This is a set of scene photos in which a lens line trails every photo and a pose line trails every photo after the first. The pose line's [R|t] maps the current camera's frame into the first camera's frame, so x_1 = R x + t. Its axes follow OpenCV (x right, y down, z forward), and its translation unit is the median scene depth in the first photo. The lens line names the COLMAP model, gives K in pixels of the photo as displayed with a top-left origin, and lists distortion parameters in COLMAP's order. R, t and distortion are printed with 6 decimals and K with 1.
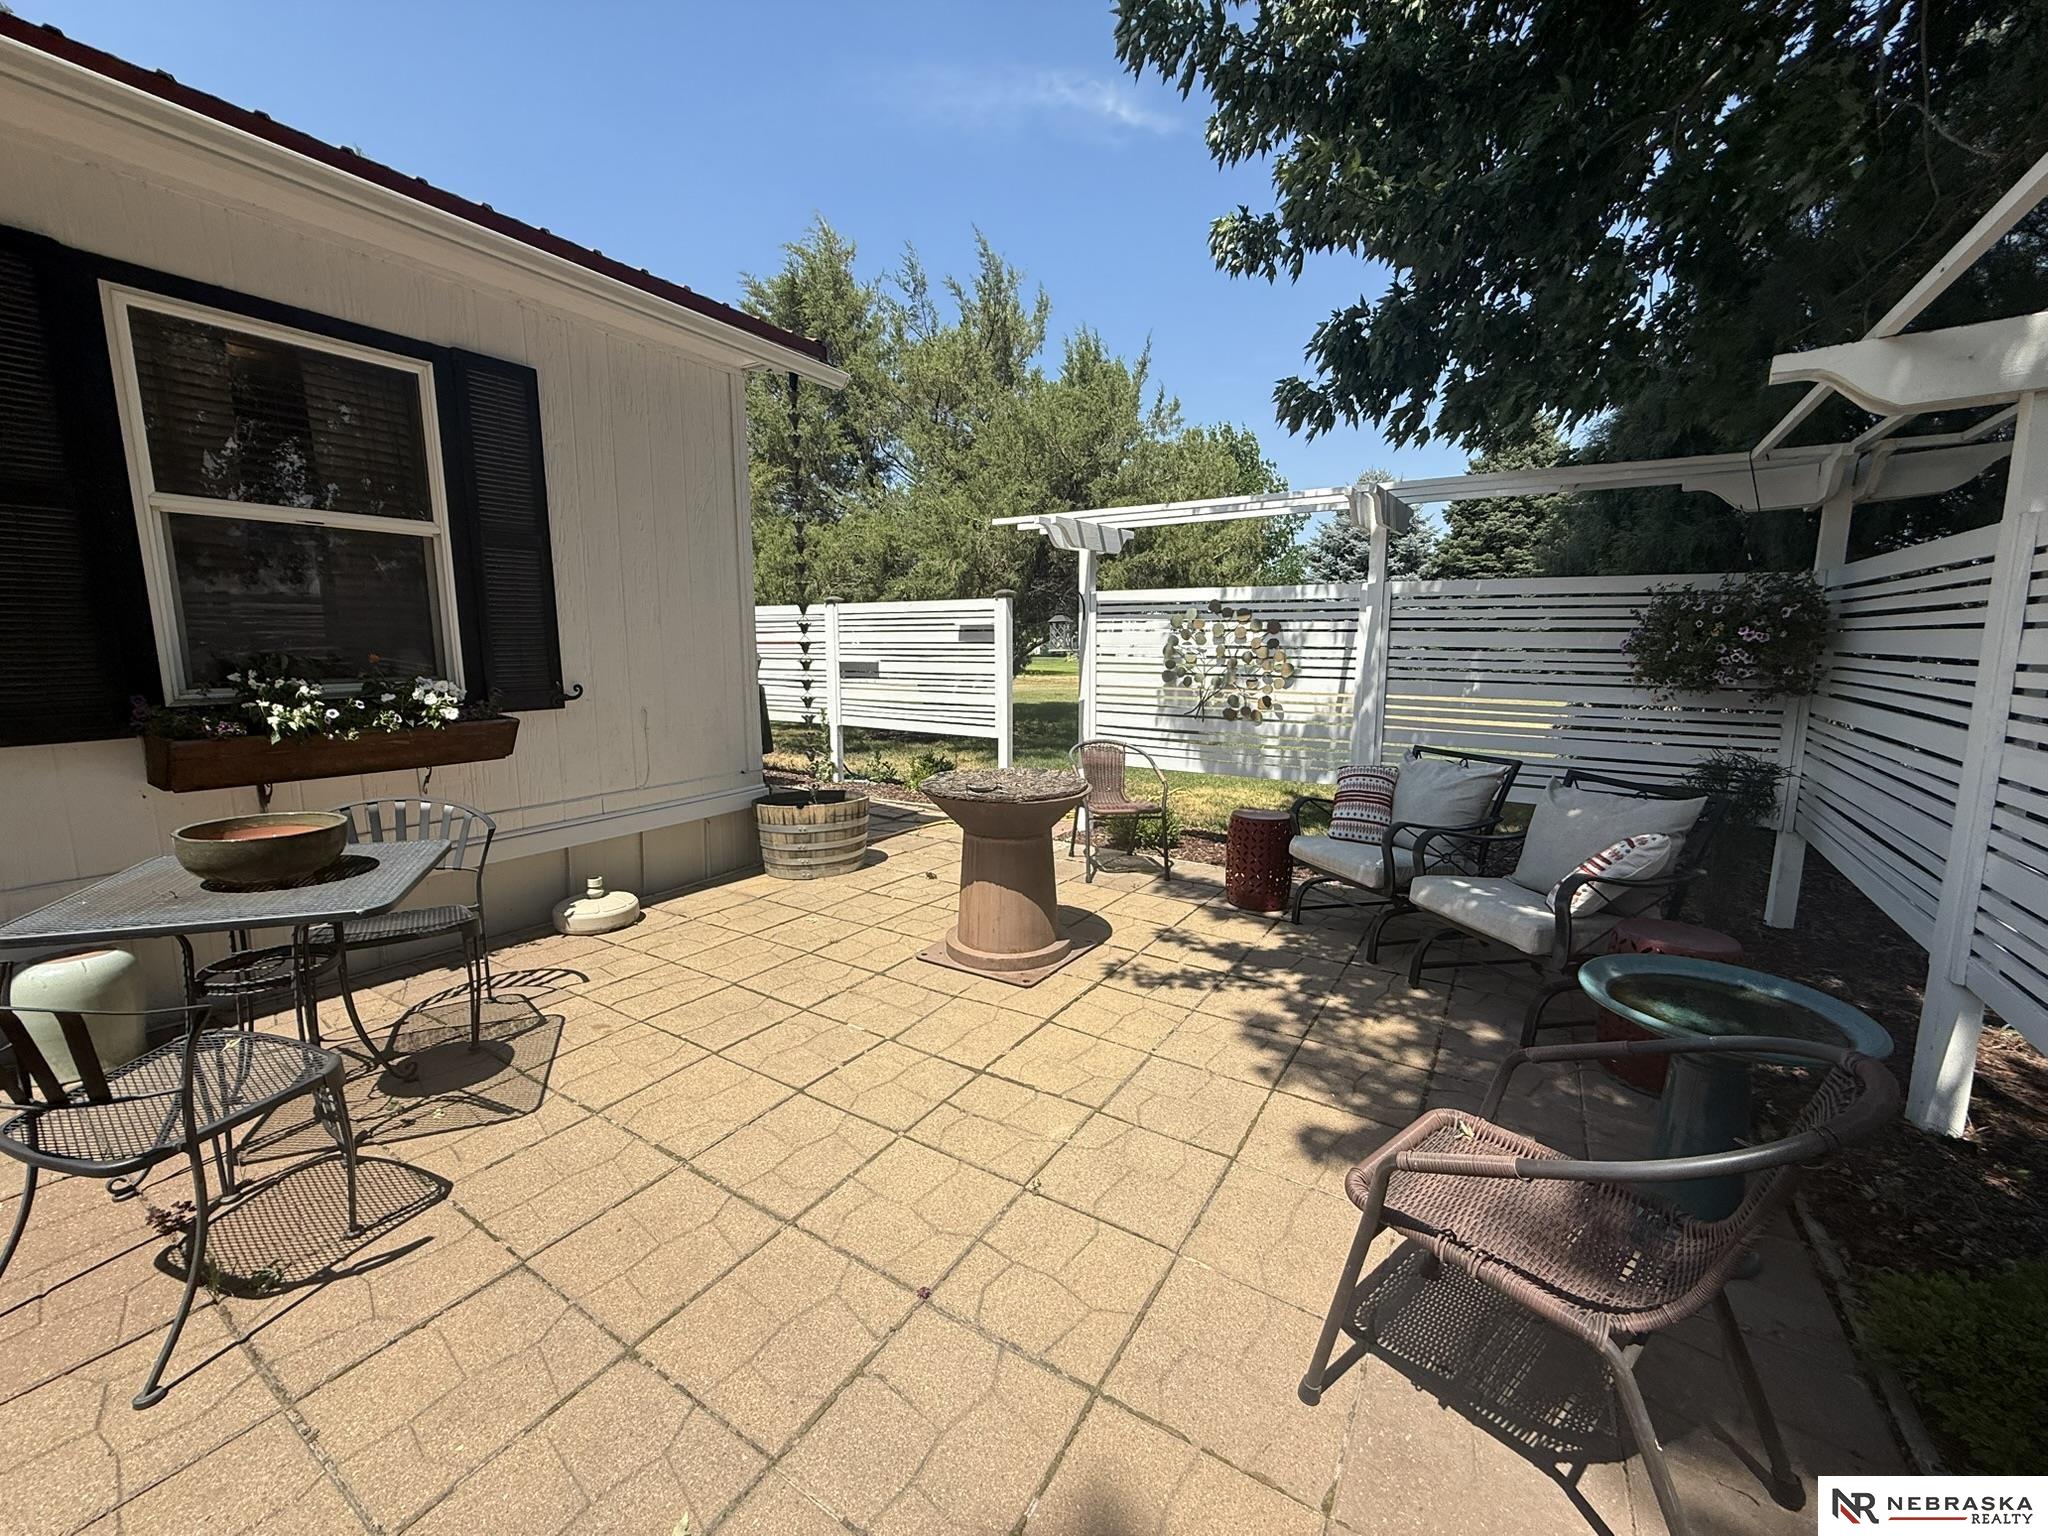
lens RADIAL K [[813.7, 0, 1027.3], [0, 813.7, 760.2], [0, 0, 1]] dist [-0.001145, -0.000215]
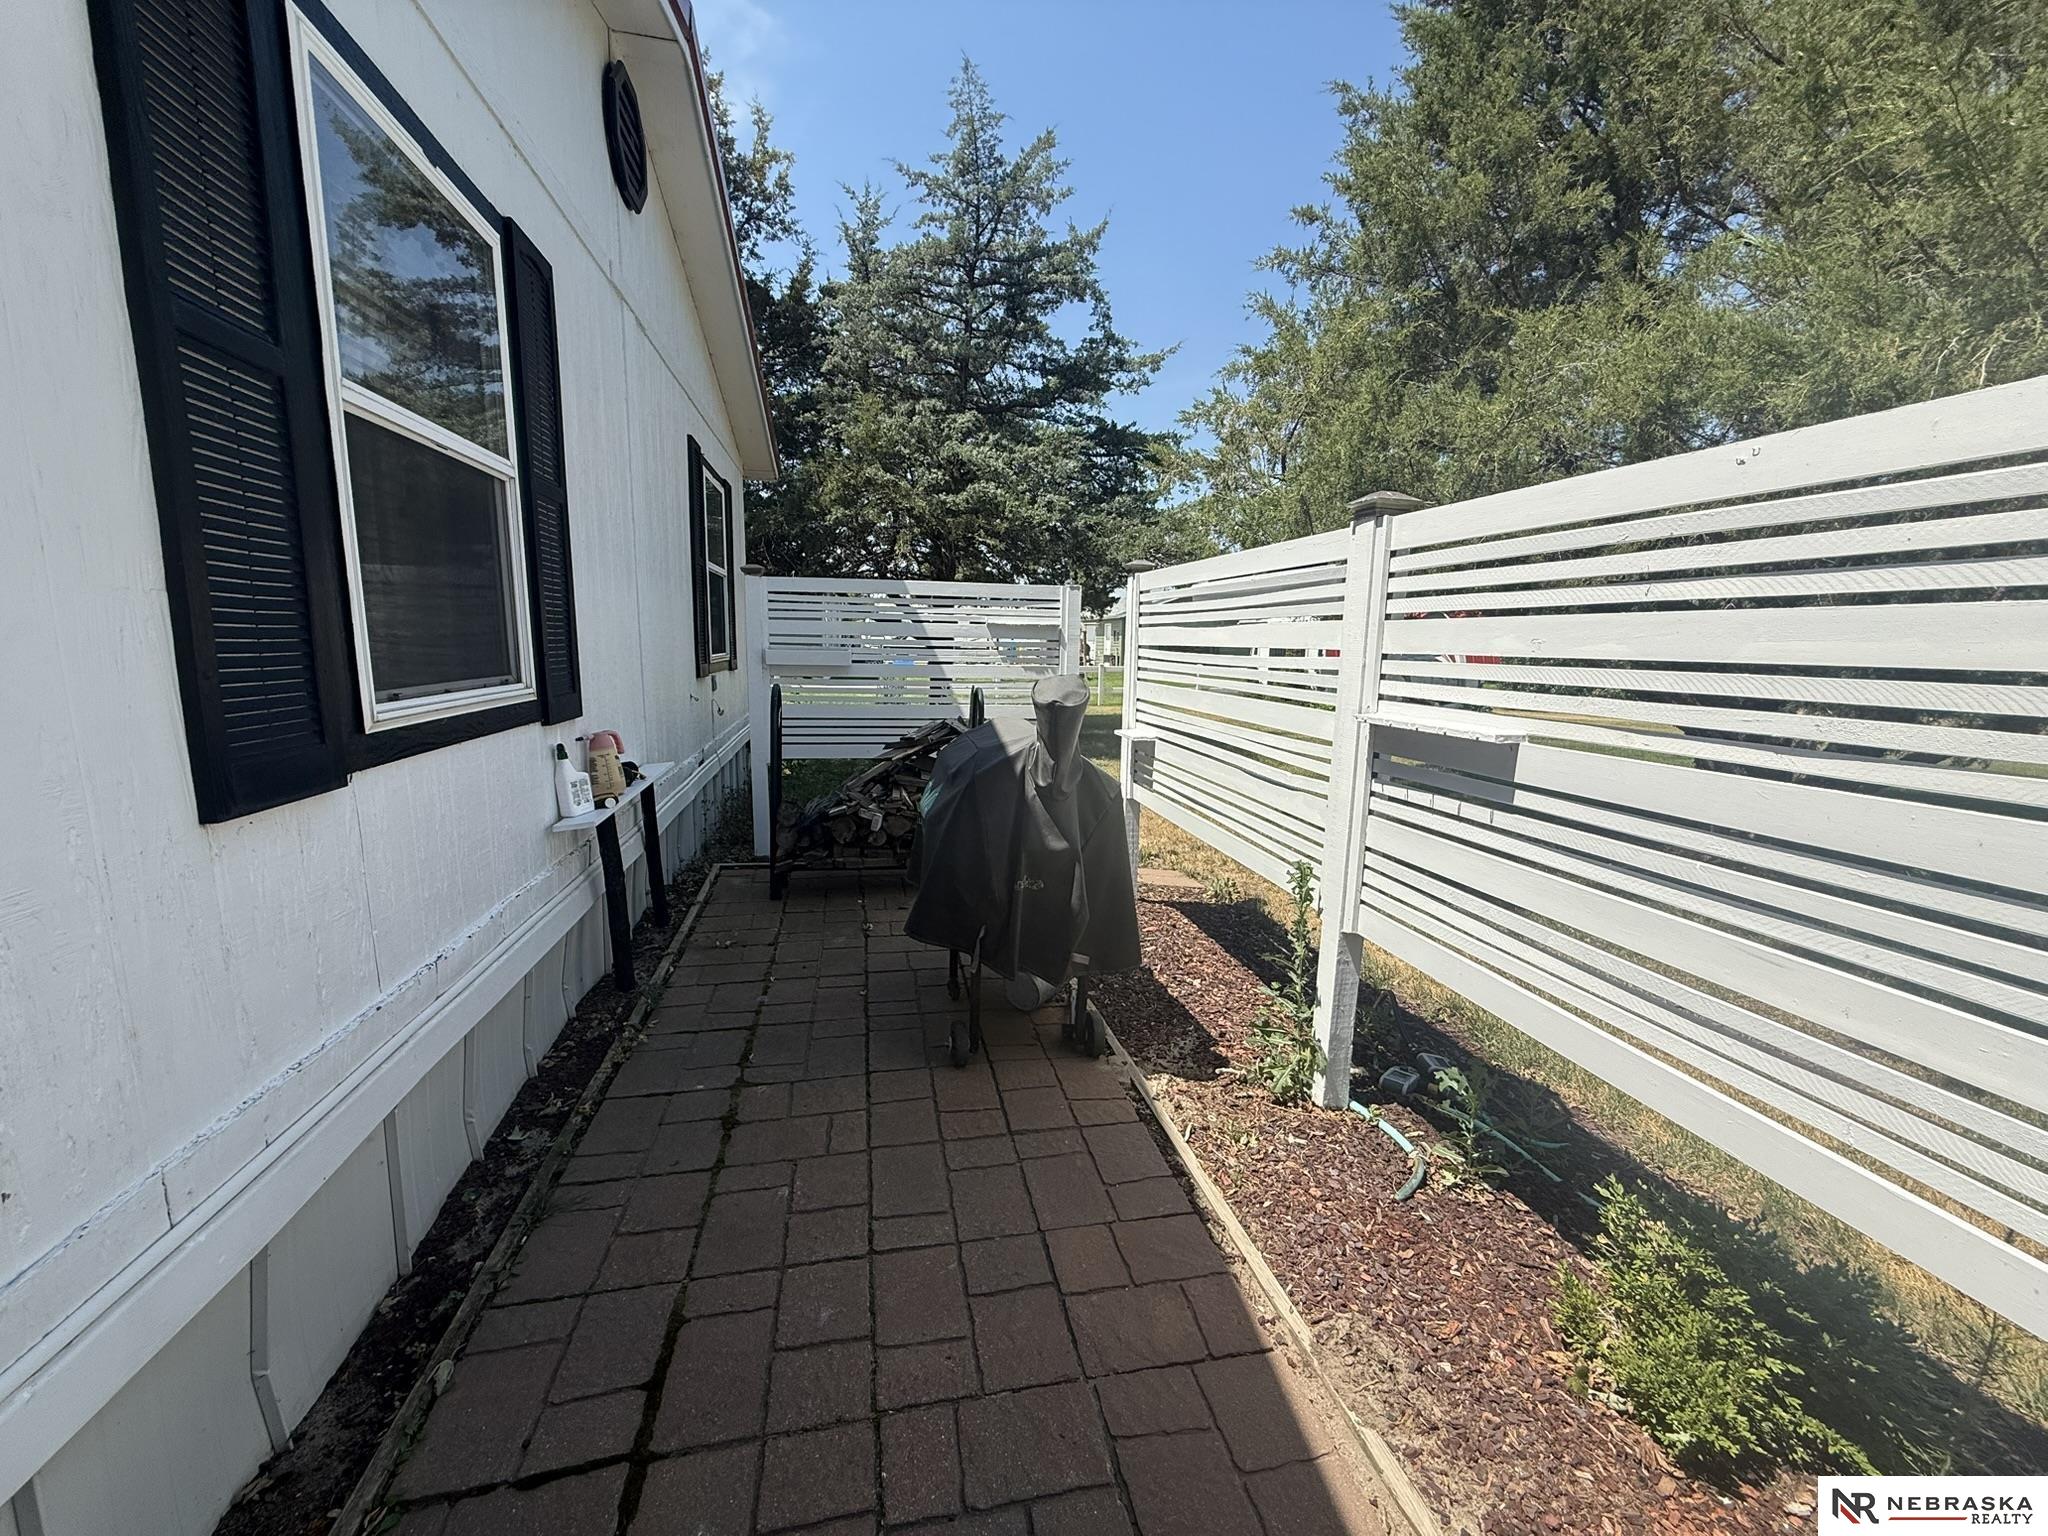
lens RADIAL K [[813.7, 0, 1022.0], [0, 813.7, 764.2], [0, 0, 1]] dist [-0.001145, -0.000215]
pose [[0.703436, 0.121350, -0.700322, -0.113892], [-0.125766, 0.991021, 0.045397, -0.101286], [0.699543, 0.056143, 0.712382, 0.696692]]
